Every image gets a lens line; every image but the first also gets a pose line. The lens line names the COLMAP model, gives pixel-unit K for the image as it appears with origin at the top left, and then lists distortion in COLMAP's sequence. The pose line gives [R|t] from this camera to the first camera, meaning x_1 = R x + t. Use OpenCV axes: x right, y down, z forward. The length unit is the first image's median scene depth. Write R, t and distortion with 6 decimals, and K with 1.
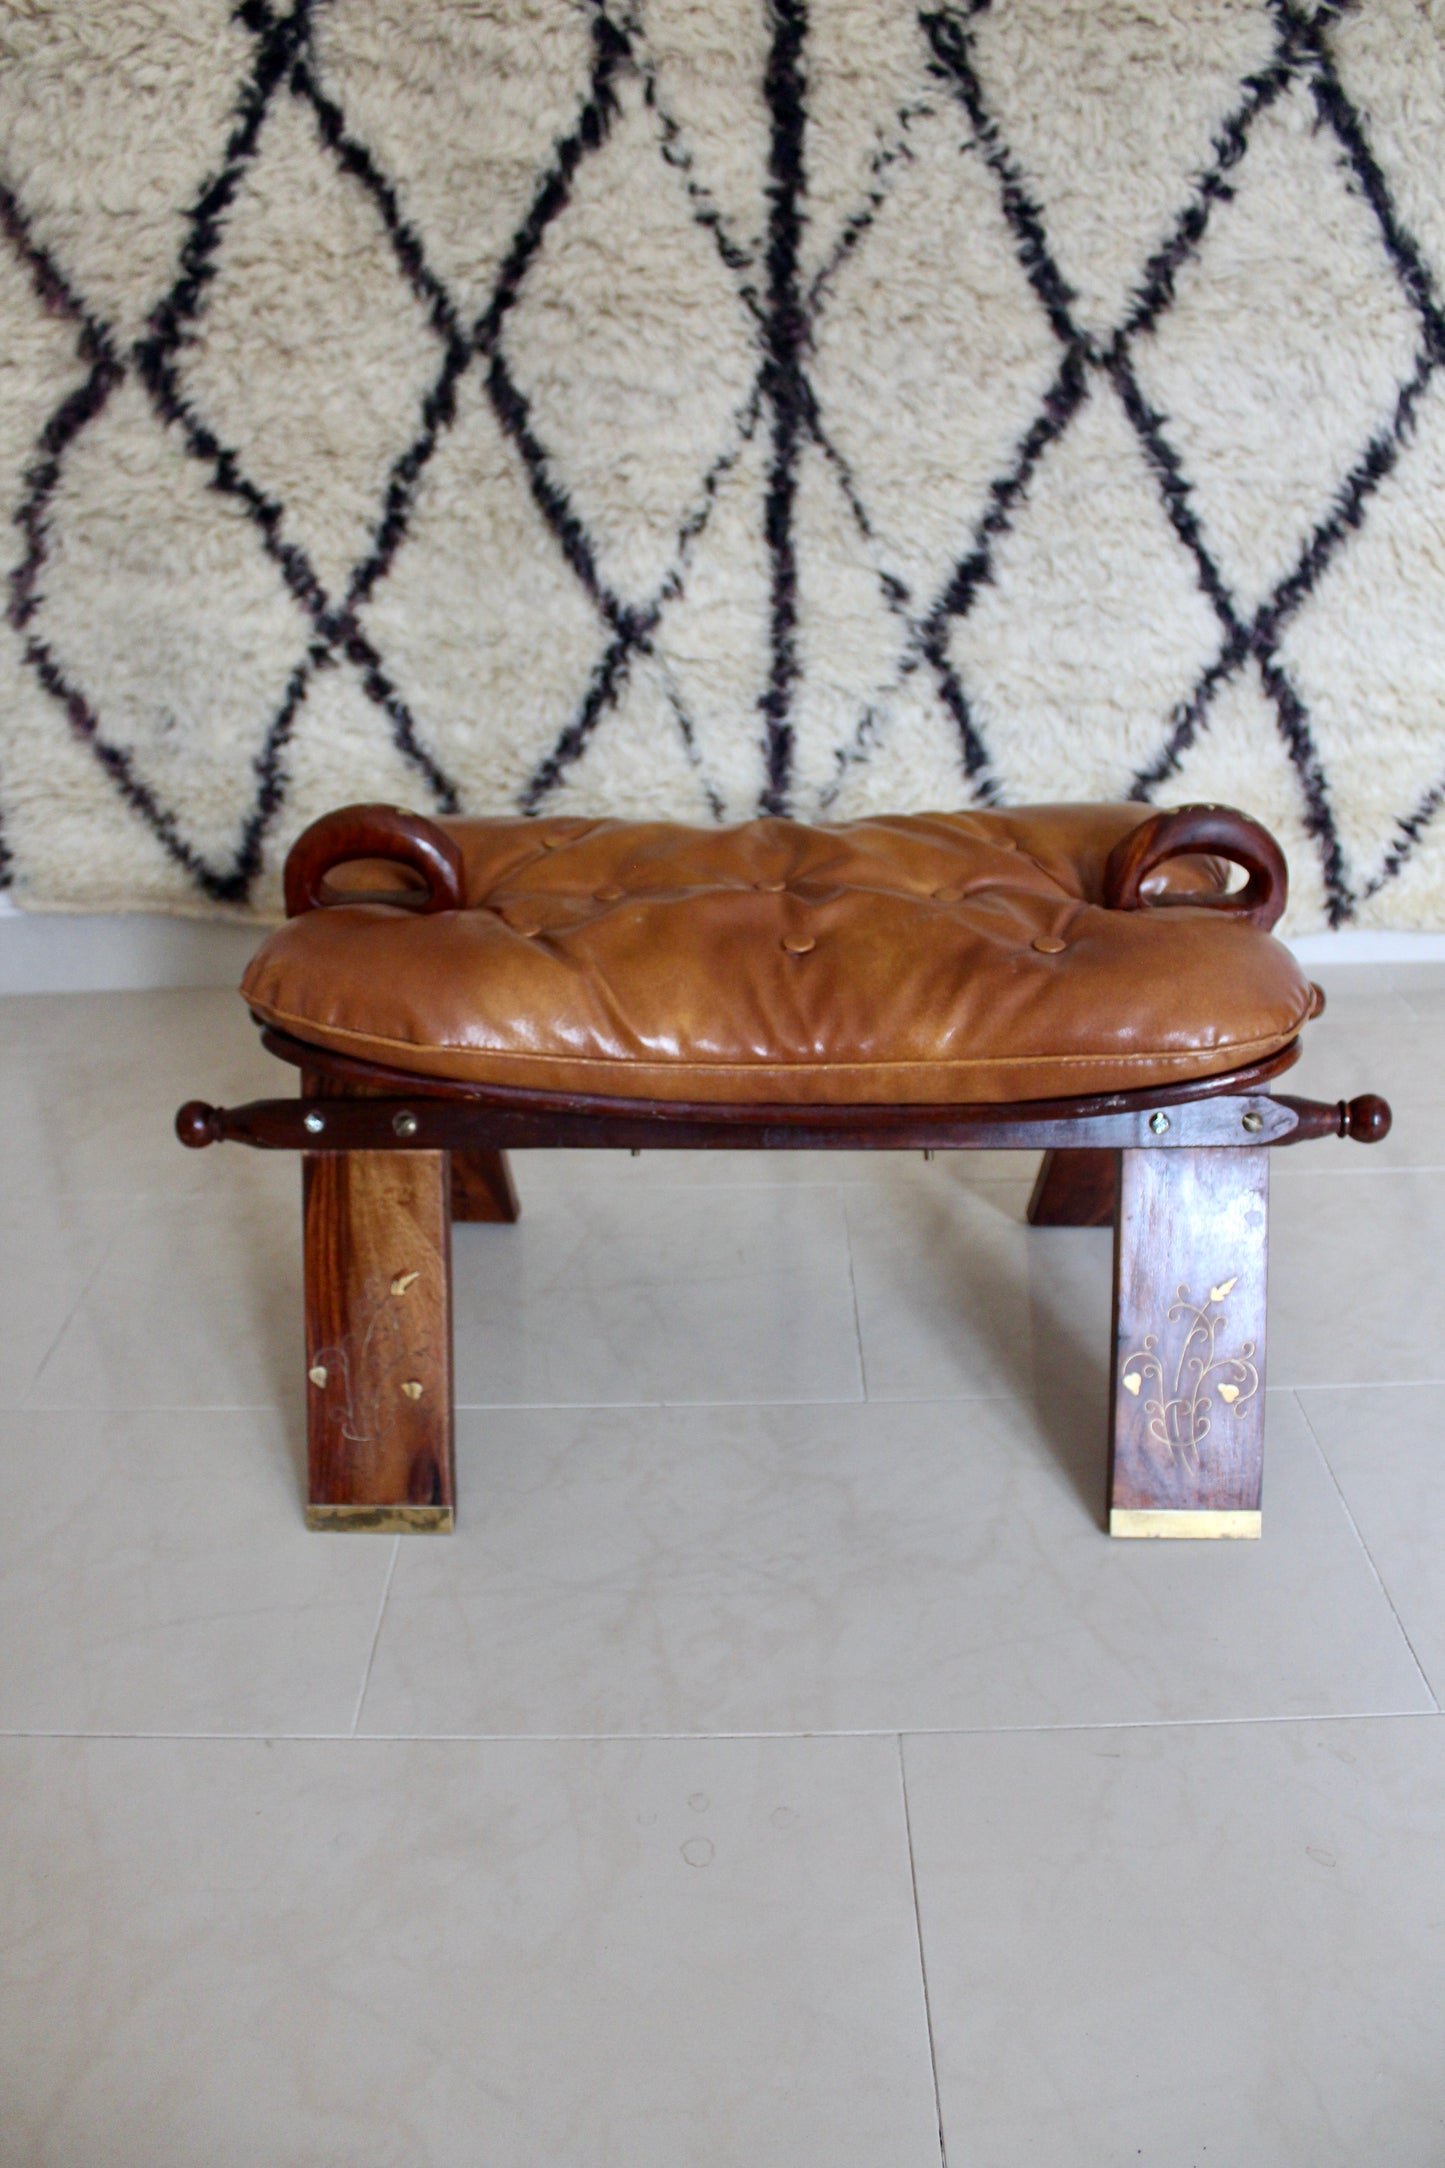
lens RADIAL K [[1797.9, 0, 706.8], [0, 1797.9, 1096.4], [0, 0, 1]] dist [-0.170328, 0.140876]
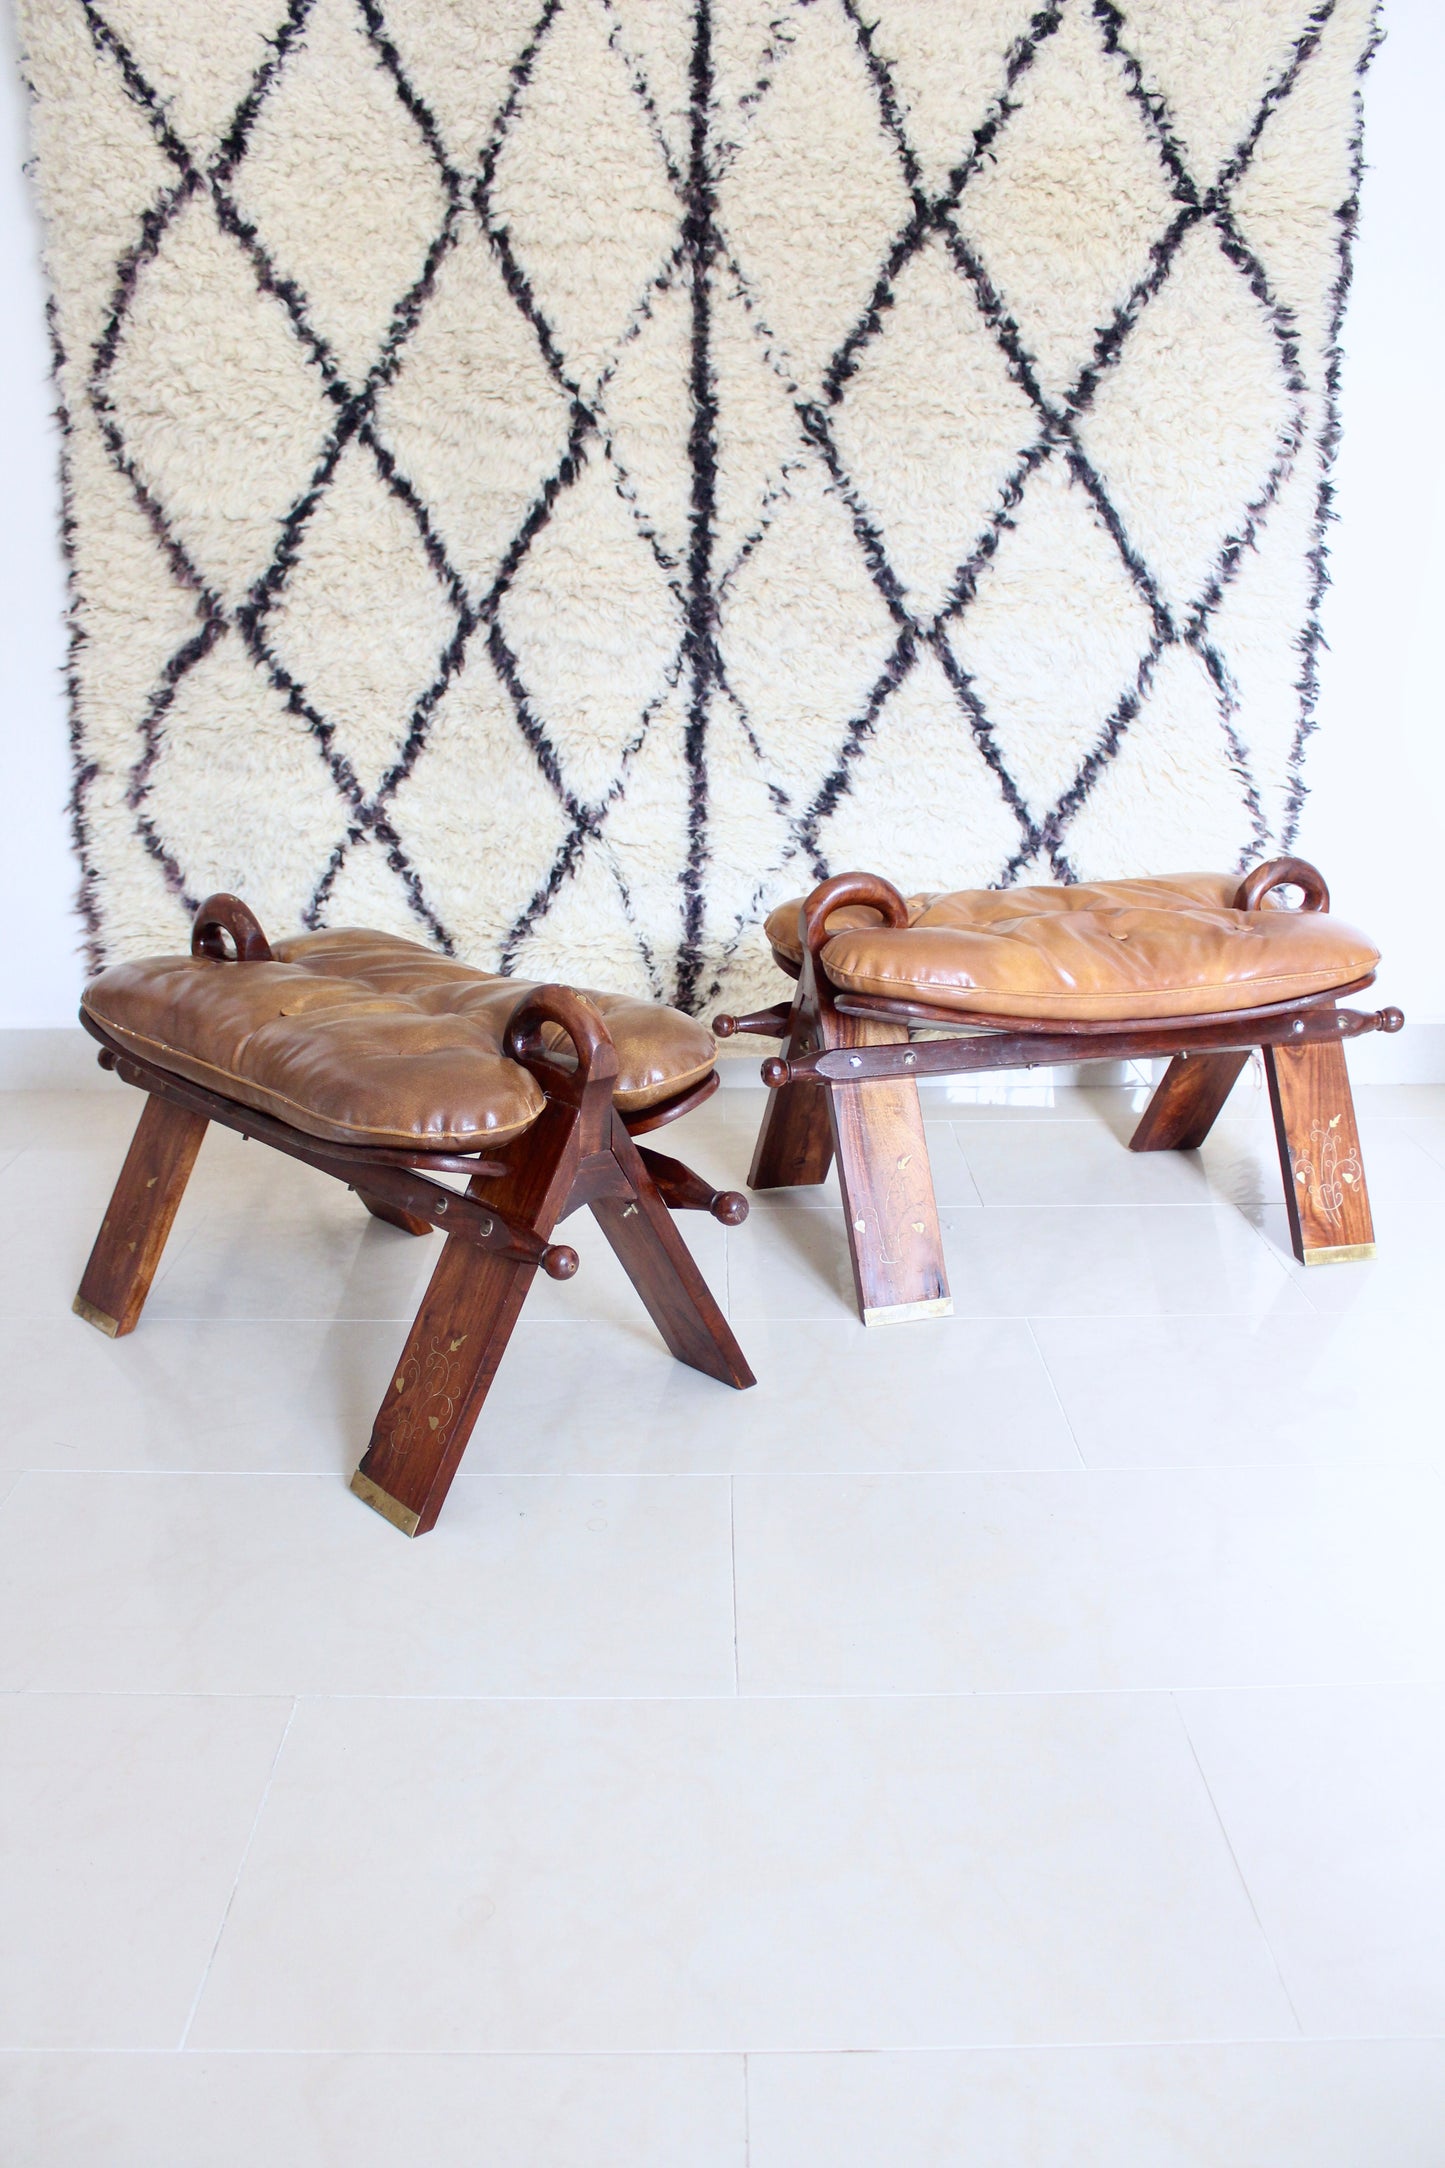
lens RADIAL K [[1809.1, 0, 723.9], [0, 1809.1, 1088.6], [0, 0, 1]] dist [-0.162138, 0.080572]
pose [[0.999430, 0.020232, 0.027023, 0.031369], [-0.015823, 0.987877, -0.154430, 0.159064], [-0.029820, 0.153914, 0.987634, -0.354686]]
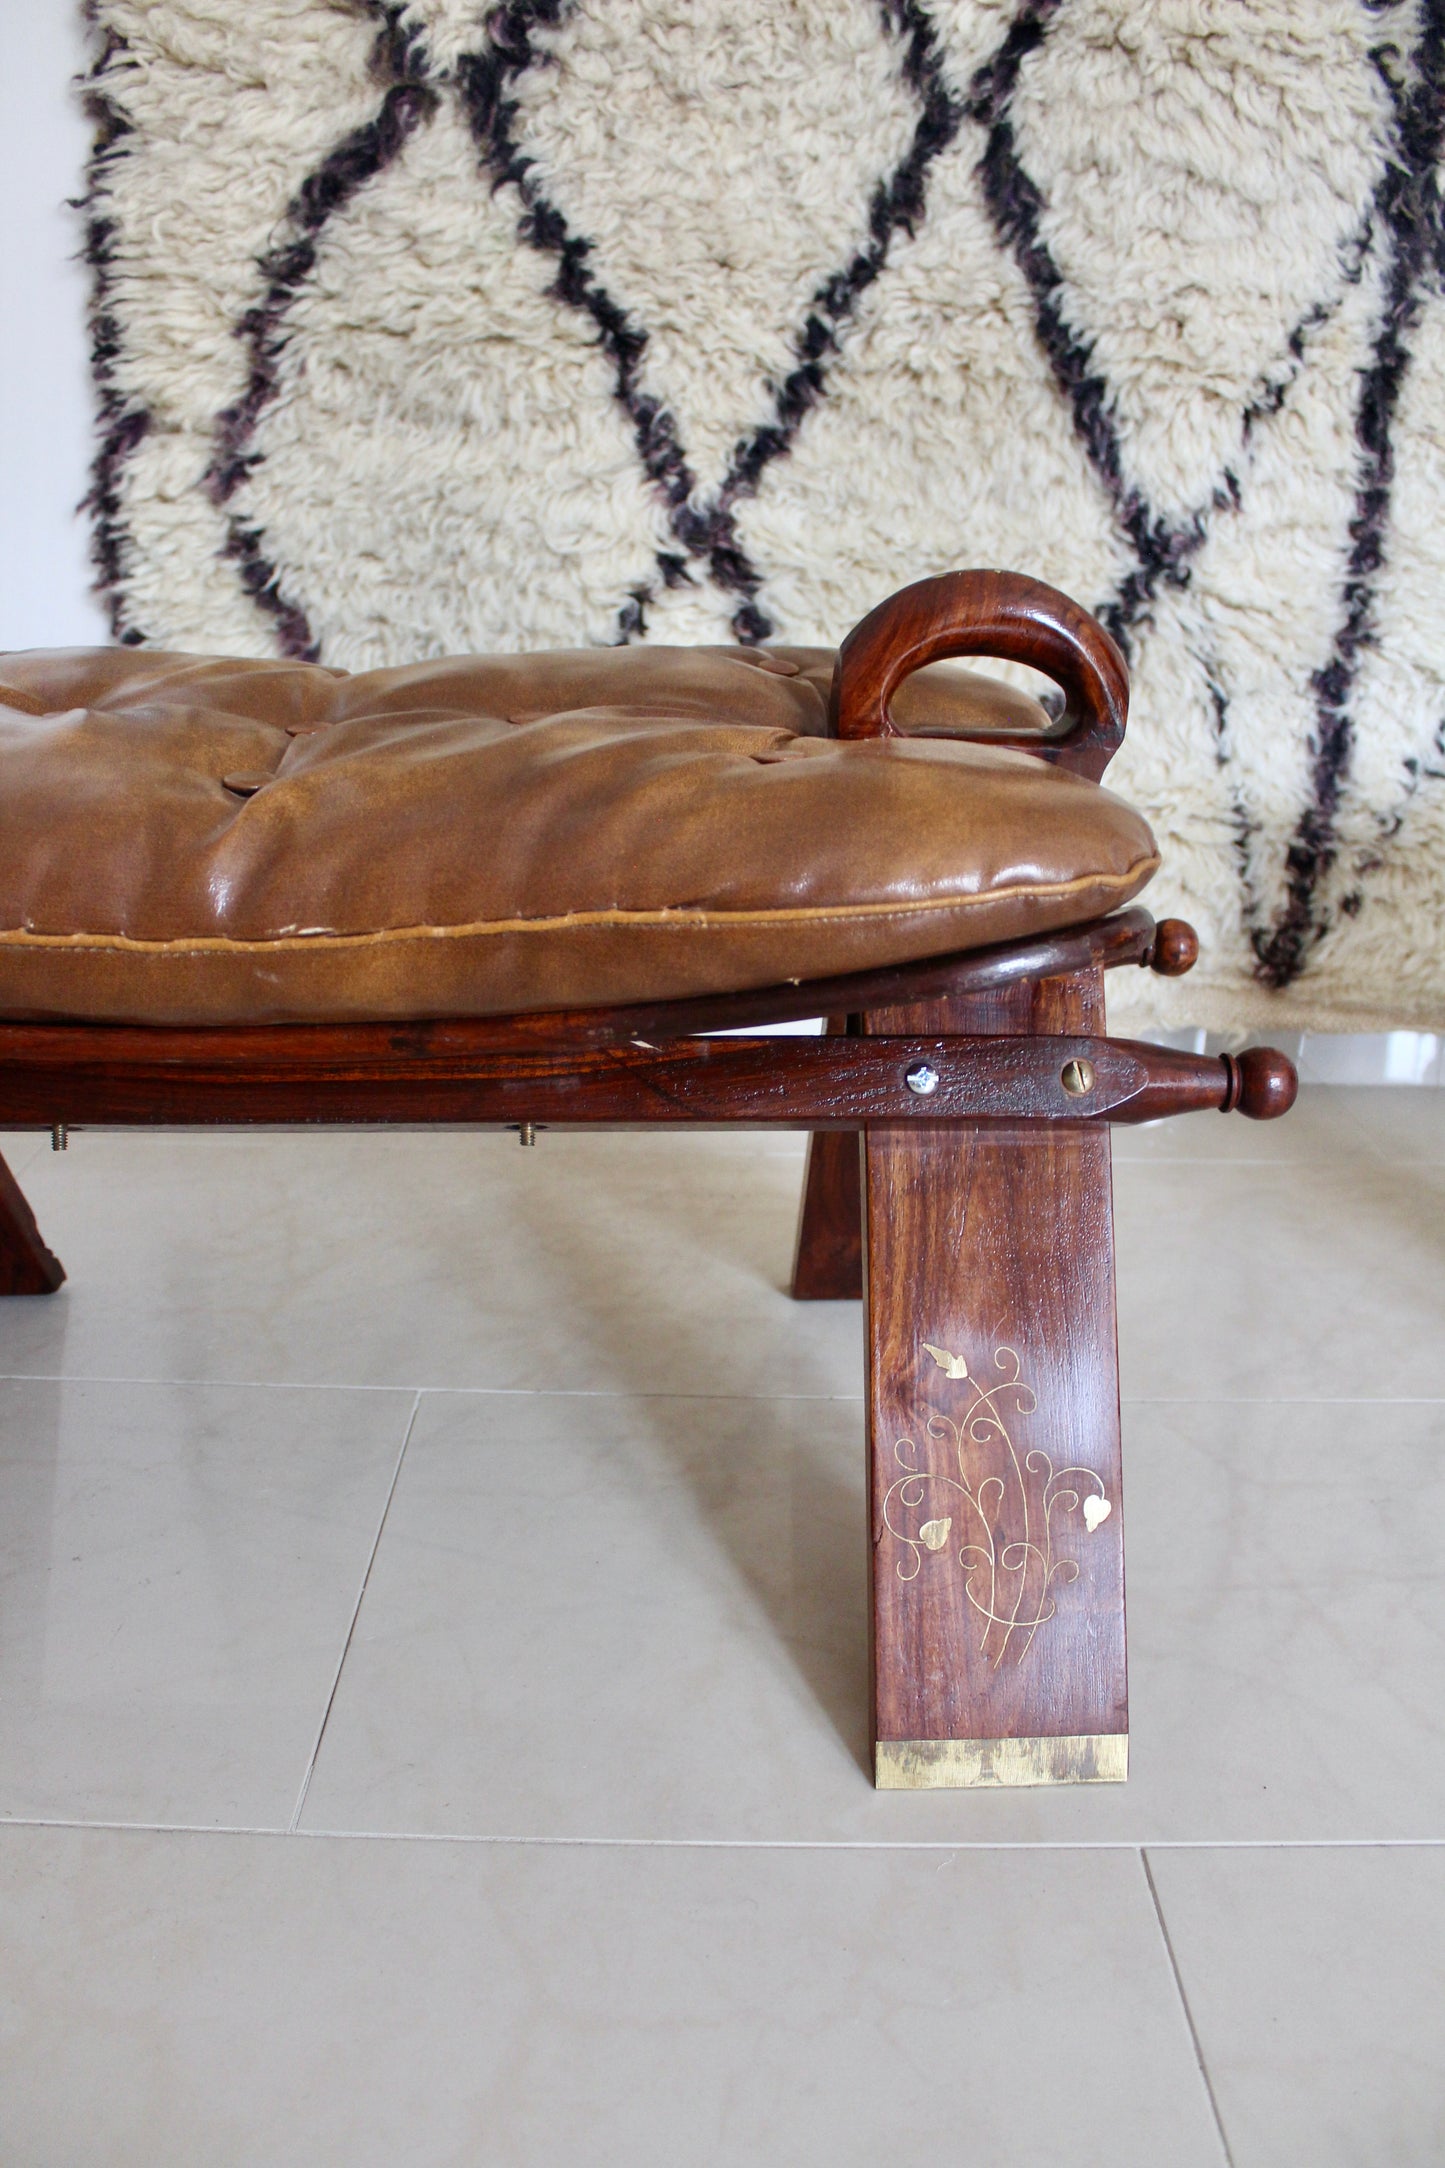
lens RADIAL K [[1797.9, 0, 707.2], [0, 1797.9, 1105.5], [0, 0, 1]] dist [-0.170328, 0.140876]
pose [[0.998872, 0.041810, 0.022494, -0.227105], [-0.039728, 0.995487, -0.086185, 0.010186], [-0.025996, 0.085194, 0.996025, 0.372277]]
